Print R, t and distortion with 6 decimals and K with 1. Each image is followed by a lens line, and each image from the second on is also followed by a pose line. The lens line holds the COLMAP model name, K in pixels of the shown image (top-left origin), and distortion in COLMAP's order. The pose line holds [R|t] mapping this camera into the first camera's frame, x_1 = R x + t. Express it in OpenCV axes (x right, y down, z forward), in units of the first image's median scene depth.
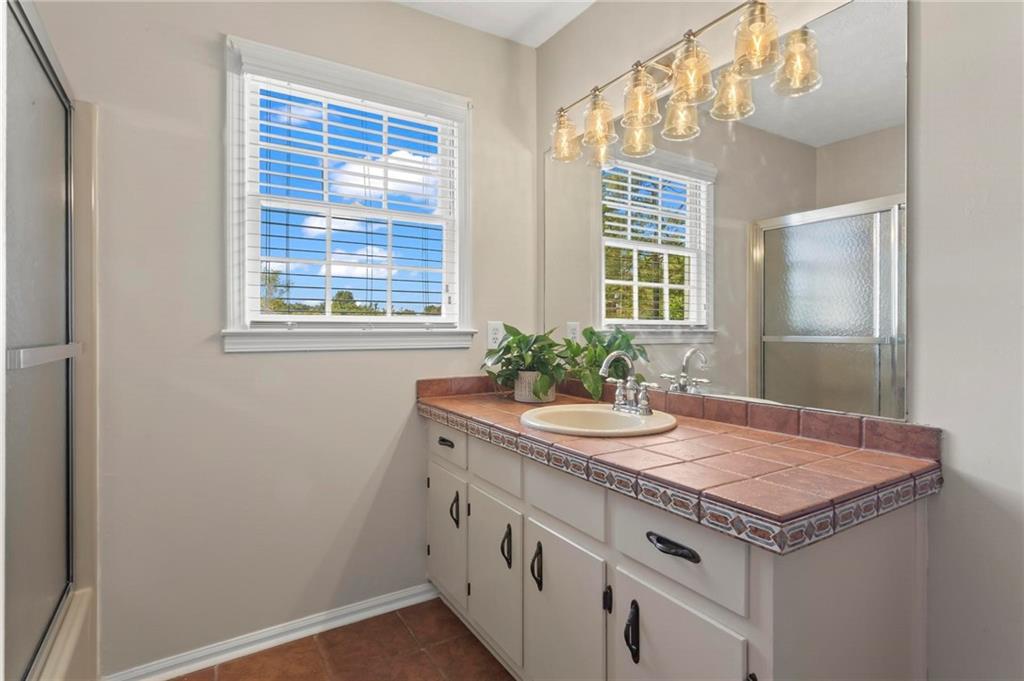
lens RADIAL K [[523.0, 0, 519.1], [0, 523.0, 332.8], [0, 0, 1]] dist [-0.005457, 0.001909]
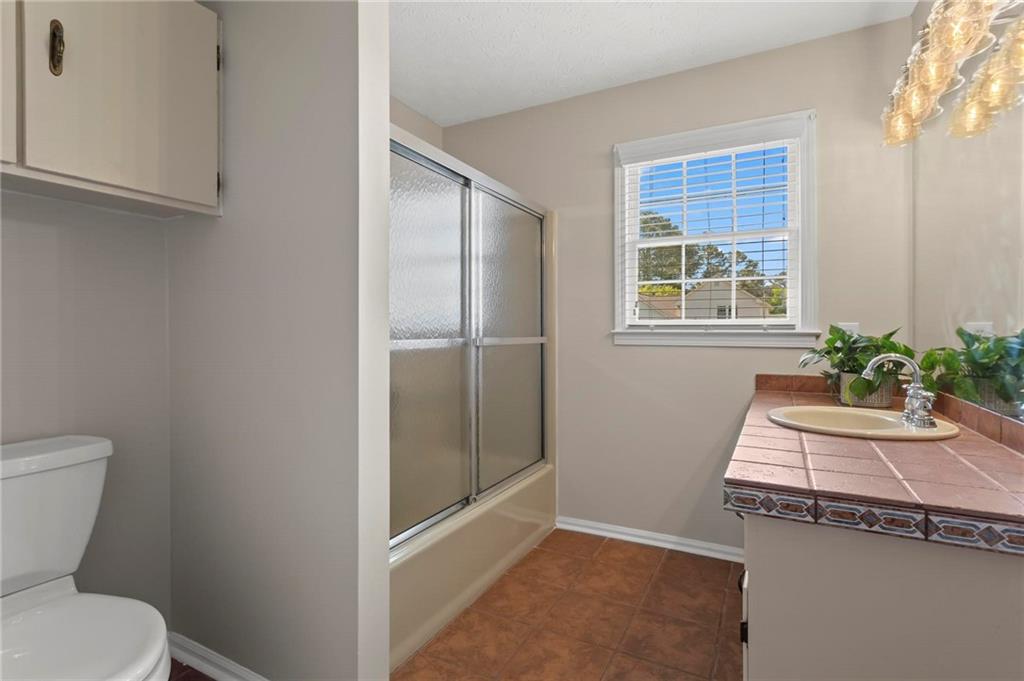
lens RADIAL K [[496.5, 0, 513.9], [0, 496.5, 343.9], [0, 0, 1]] dist [0.001219, 0.000443]
pose [[0.499965, 0.024894, -0.865688, 0.587421], [-0.013848, 0.999689, 0.020749, 0.008901], [0.865935, 0.001614, 0.500154, -0.024495]]
